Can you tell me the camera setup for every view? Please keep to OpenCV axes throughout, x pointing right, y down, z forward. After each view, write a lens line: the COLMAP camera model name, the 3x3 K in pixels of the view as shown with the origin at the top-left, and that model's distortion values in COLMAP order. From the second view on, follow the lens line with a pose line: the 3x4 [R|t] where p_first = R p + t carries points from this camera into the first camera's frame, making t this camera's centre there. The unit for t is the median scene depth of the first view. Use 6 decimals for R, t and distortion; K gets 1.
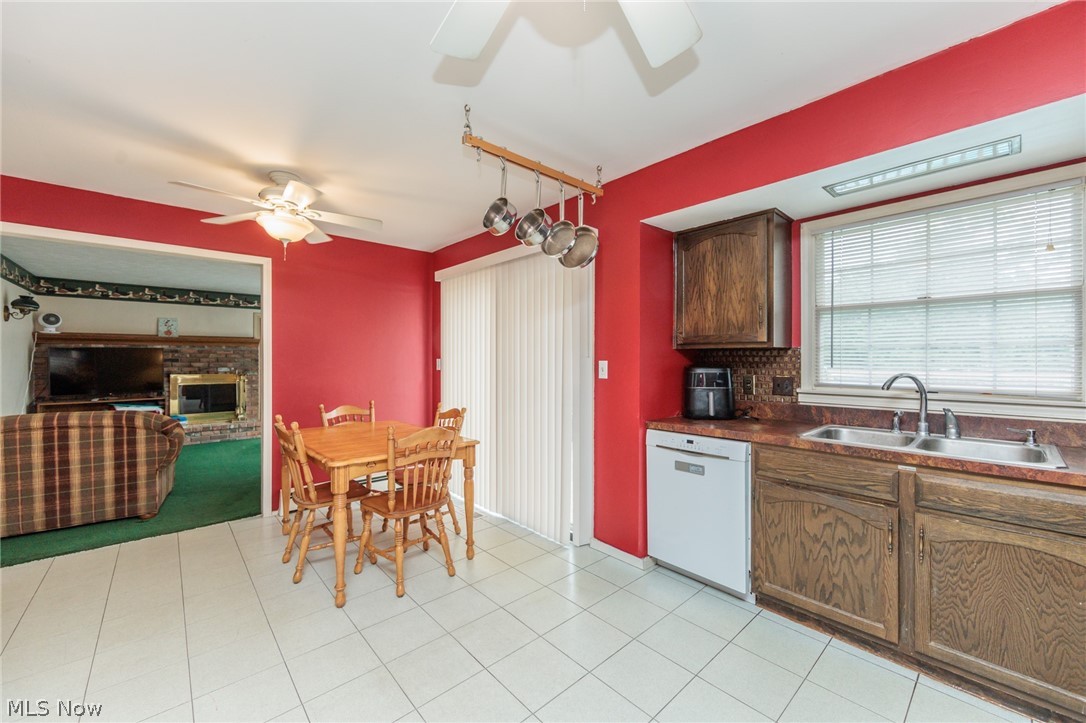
lens RADIAL K [[423.5, 0, 534.7], [0, 423.5, 360.9], [0, 0, 1]] dist [-0.002190, -0.000014]
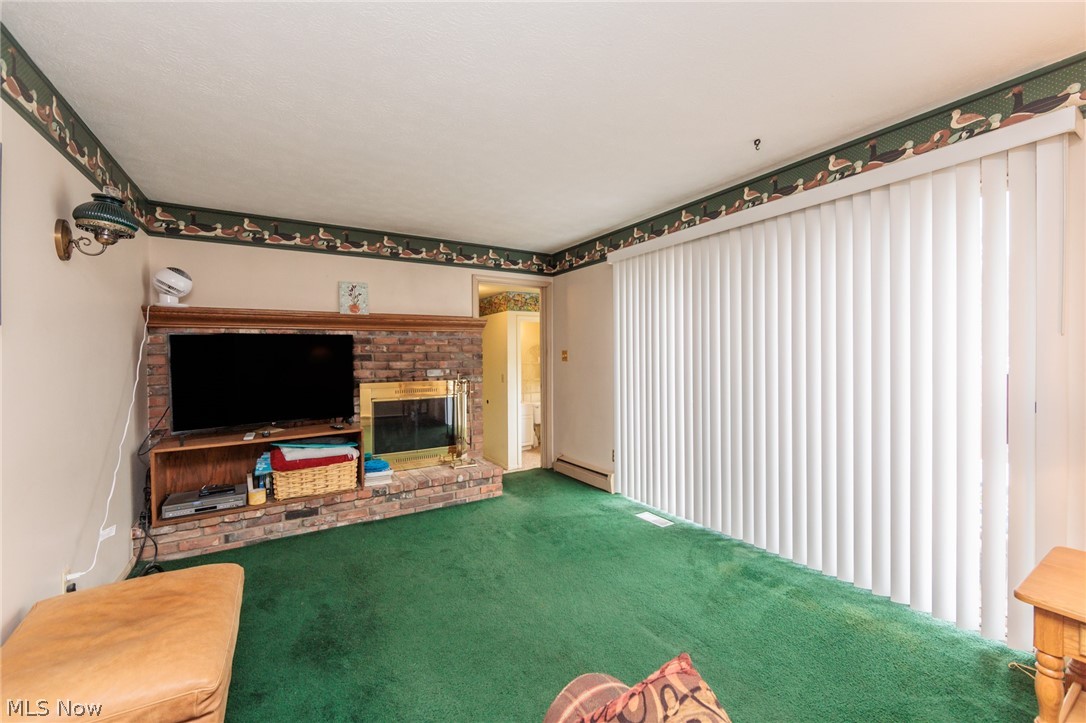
lens RADIAL K [[423.5, 0, 527.6], [0, 423.5, 358.9], [0, 0, 1]] dist [-0.002190, -0.000014]
pose [[0.982653, -0.011186, -0.185118, -0.759957], [0.012413, 0.999908, 0.005473, 0.000172], [0.185039, -0.007675, 0.982701, 0.694666]]
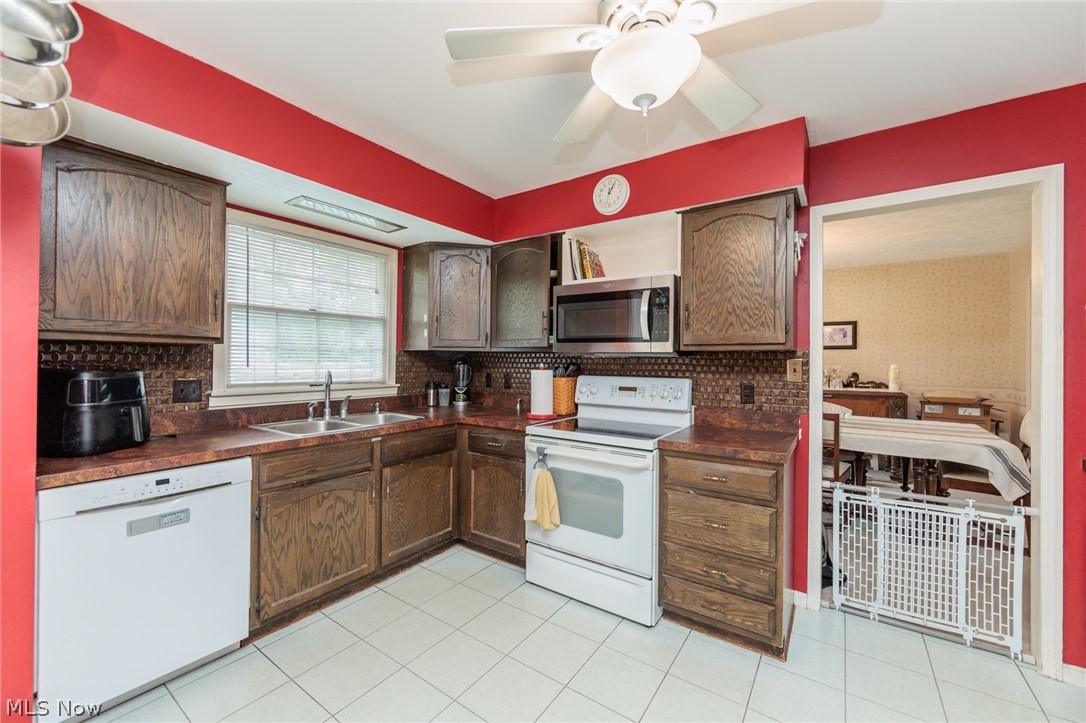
lens RADIAL K [[423.5, 0, 554.6], [0, 423.5, 361.1], [0, 0, 1]] dist [-0.002190, -0.000014]
pose [[-0.249192, -0.002665, 0.968450, -0.194194], [-0.004073, 0.999990, 0.001704, -0.001387], [-0.968446, -0.003520, -0.249201, 0.255913]]
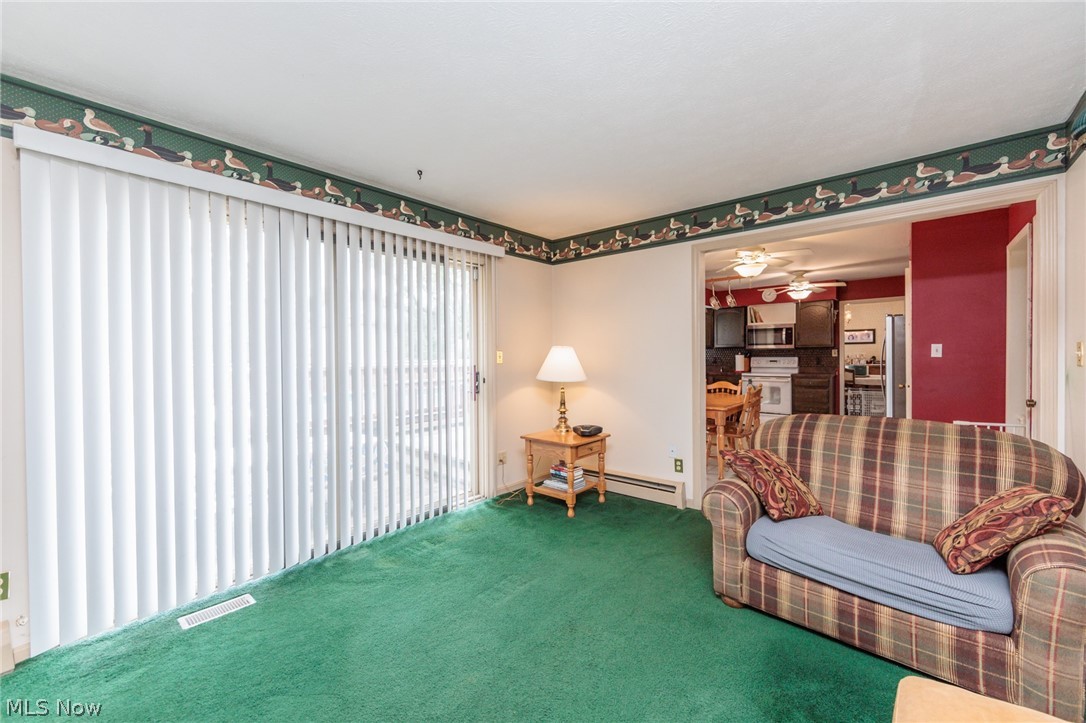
lens RADIAL K [[423.5, 0, 544.8], [0, 423.5, 362.1], [0, 0, 1]] dist [-0.002190, -0.000014]
pose [[-0.133542, -0.010855, 0.990984, -1.080162], [0.014482, 0.999812, 0.012903, 0.006562], [-0.990937, 0.016075, -0.133359, 1.033947]]
